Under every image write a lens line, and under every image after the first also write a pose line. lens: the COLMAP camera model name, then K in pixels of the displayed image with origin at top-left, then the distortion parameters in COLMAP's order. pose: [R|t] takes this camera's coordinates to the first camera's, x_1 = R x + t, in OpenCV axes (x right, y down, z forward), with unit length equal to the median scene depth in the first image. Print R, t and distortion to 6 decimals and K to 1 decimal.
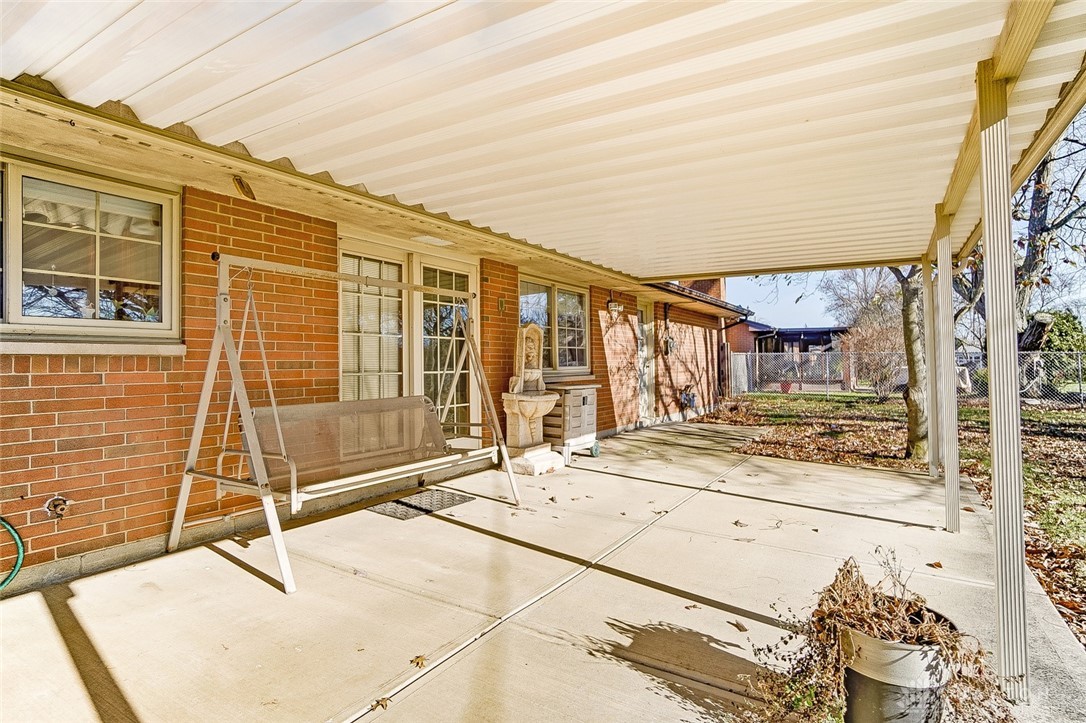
lens RADIAL K [[553.9, 0, 540.8], [0, 553.9, 359.1], [0, 0, 1]] dist [-0.005062, -0.000384]
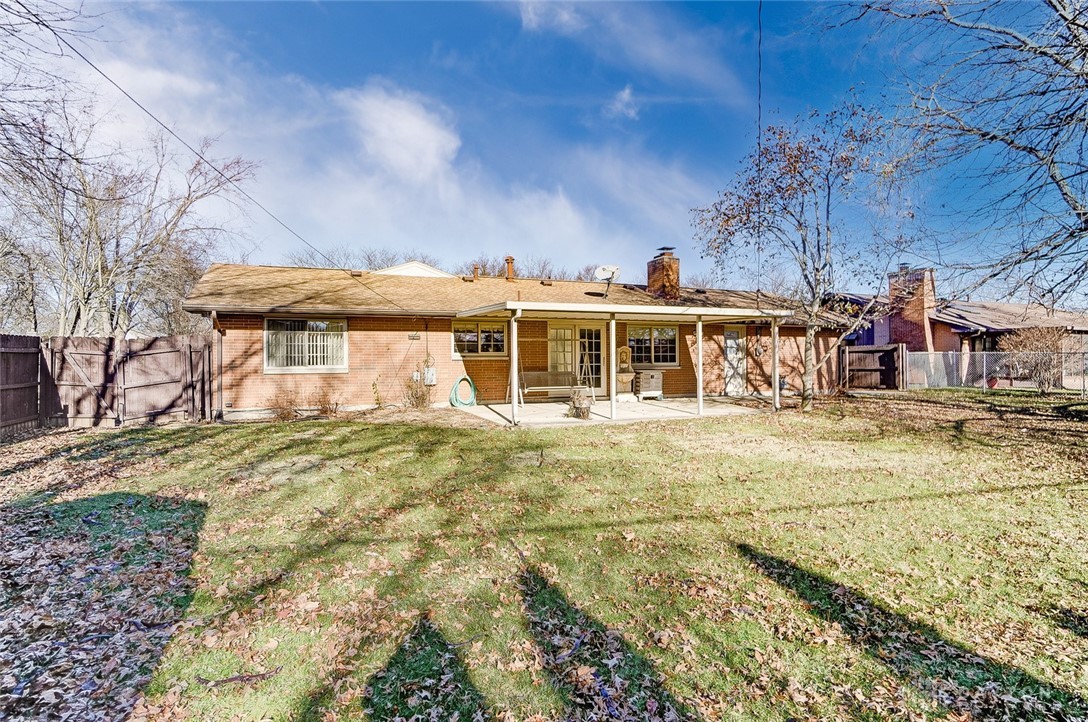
lens RADIAL K [[621.7, 0, 543.7], [0, 621.7, 361.7], [0, 0, 1]] dist [-0.000664, 0.000044]
pose [[0.810913, -0.011806, -0.585047, 0.934160], [0.010319, 0.999930, -0.005875, 0.015243], [0.585076, -0.001273, 0.810978, -1.071645]]
